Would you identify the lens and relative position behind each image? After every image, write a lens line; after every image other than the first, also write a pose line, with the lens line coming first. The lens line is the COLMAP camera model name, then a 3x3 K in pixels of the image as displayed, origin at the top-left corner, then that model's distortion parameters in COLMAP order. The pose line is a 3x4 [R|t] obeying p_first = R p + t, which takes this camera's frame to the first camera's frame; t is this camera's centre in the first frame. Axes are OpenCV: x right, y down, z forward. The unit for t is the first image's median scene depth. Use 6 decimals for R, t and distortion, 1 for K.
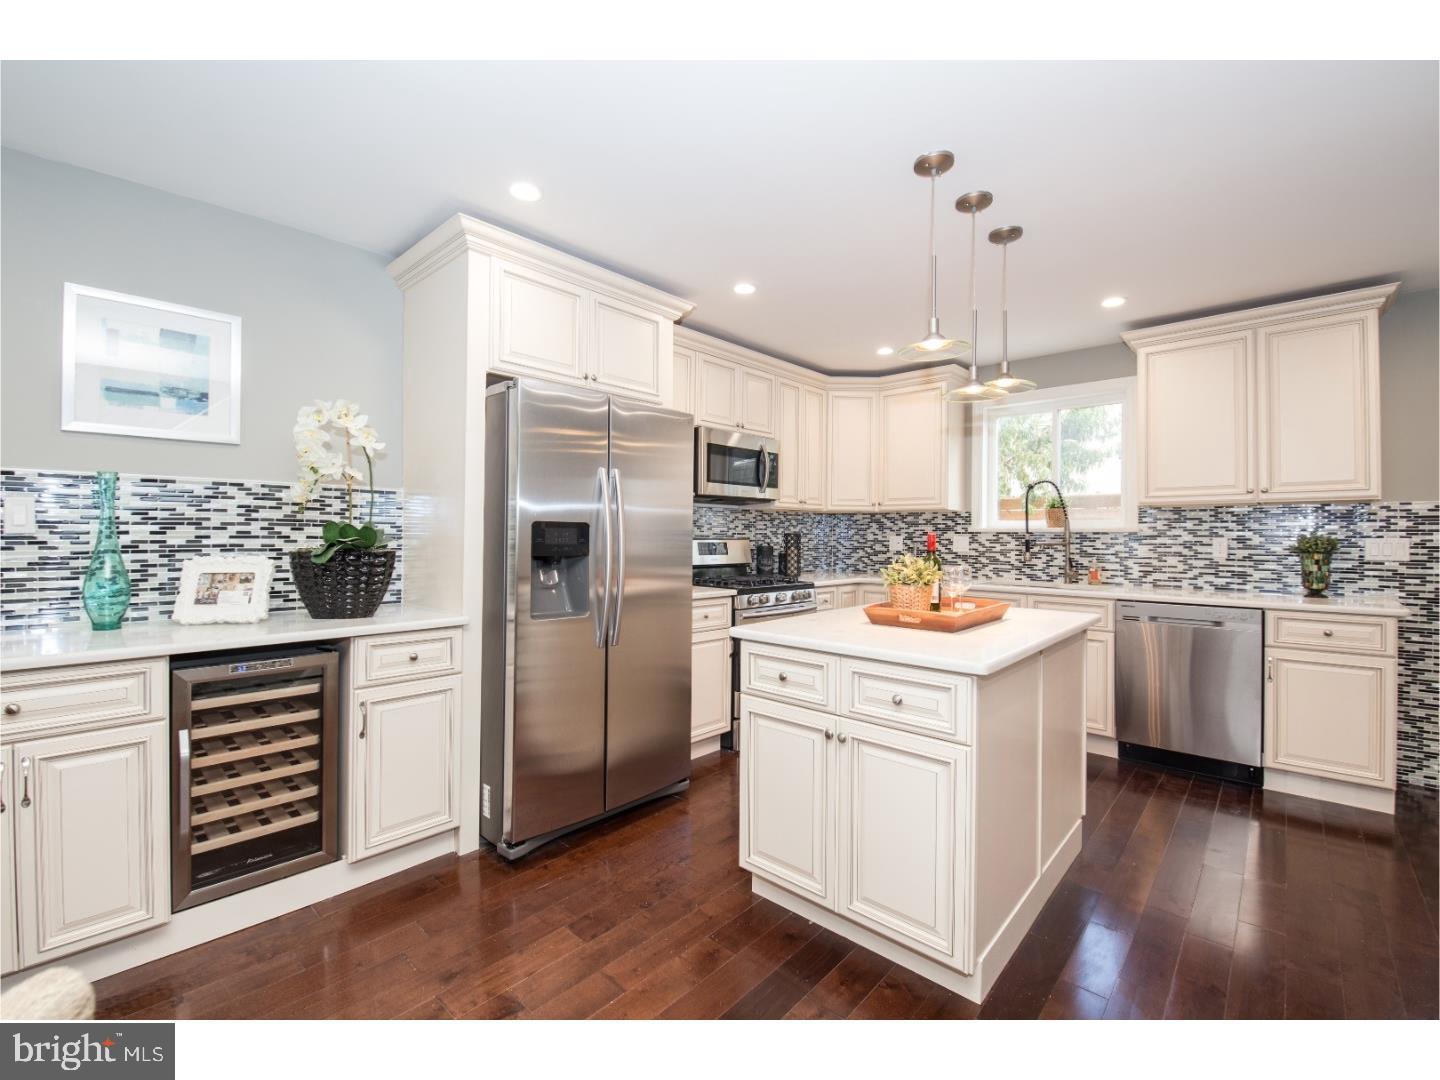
lens RADIAL K [[637.8, 0, 711.6], [0, 637.8, 530.0], [0, 0, 1]] dist [-0.000302, -0.000228]
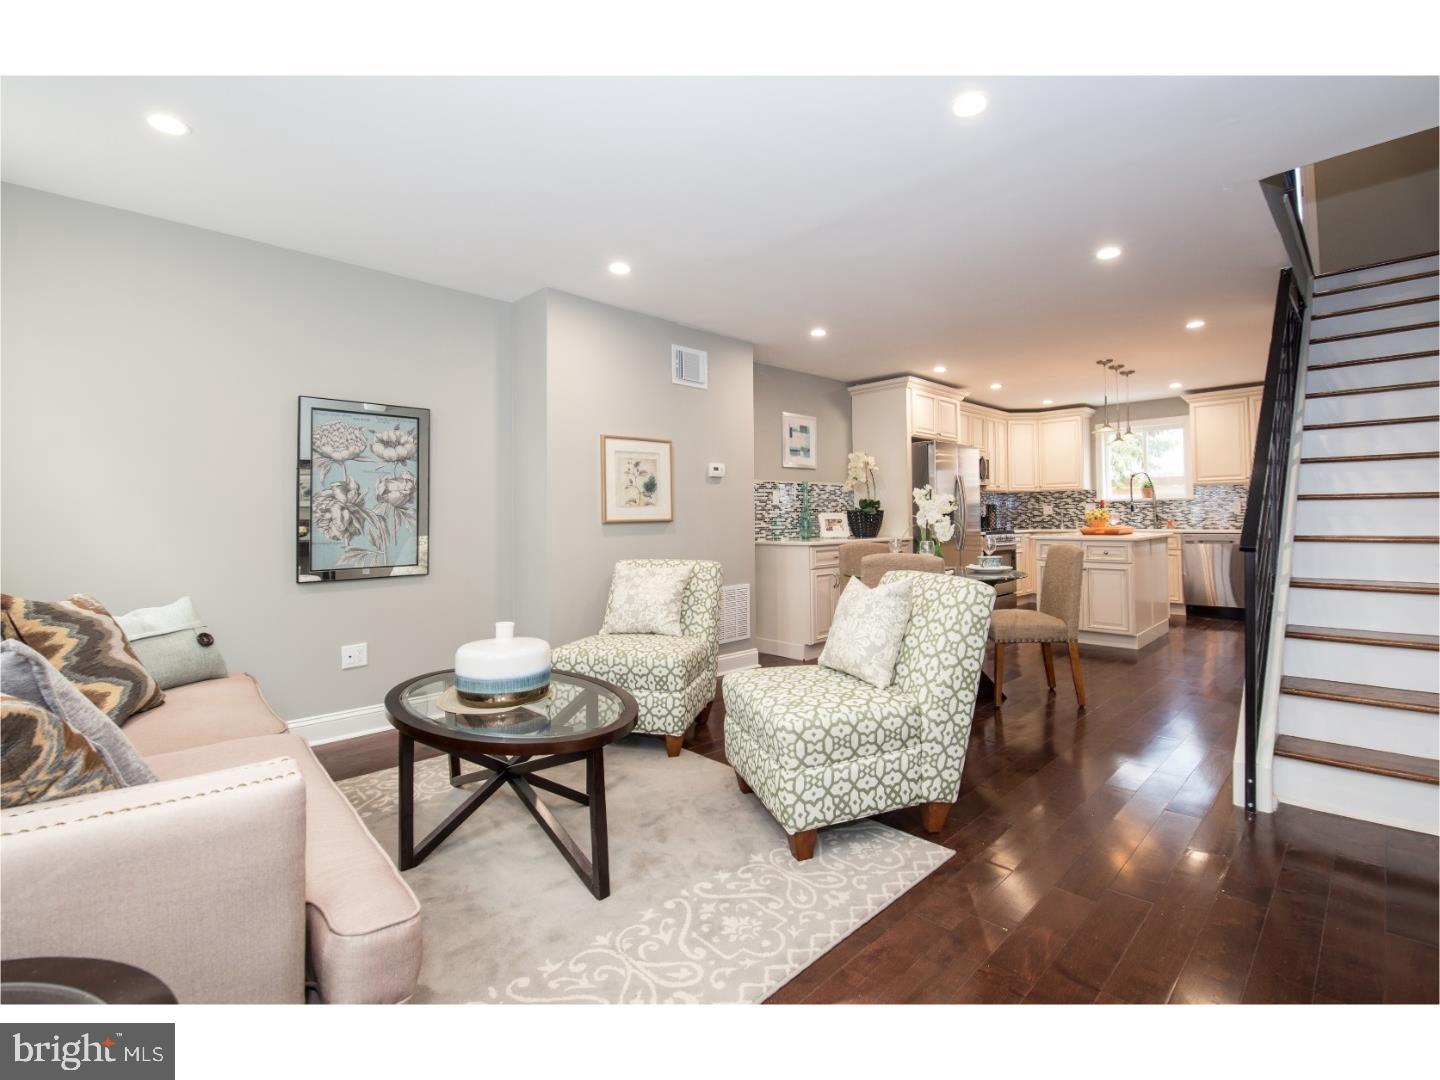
lens RADIAL K [[679.2, 0, 724.5], [0, 679.2, 498.9], [0, 0, 1]] dist [-0.002746, -0.000379]
pose [[0.999235, -0.018368, -0.034539, -0.611711], [0.017552, 0.999563, -0.023777, 0.023948], [0.034961, 0.023153, 0.999120, -0.994190]]
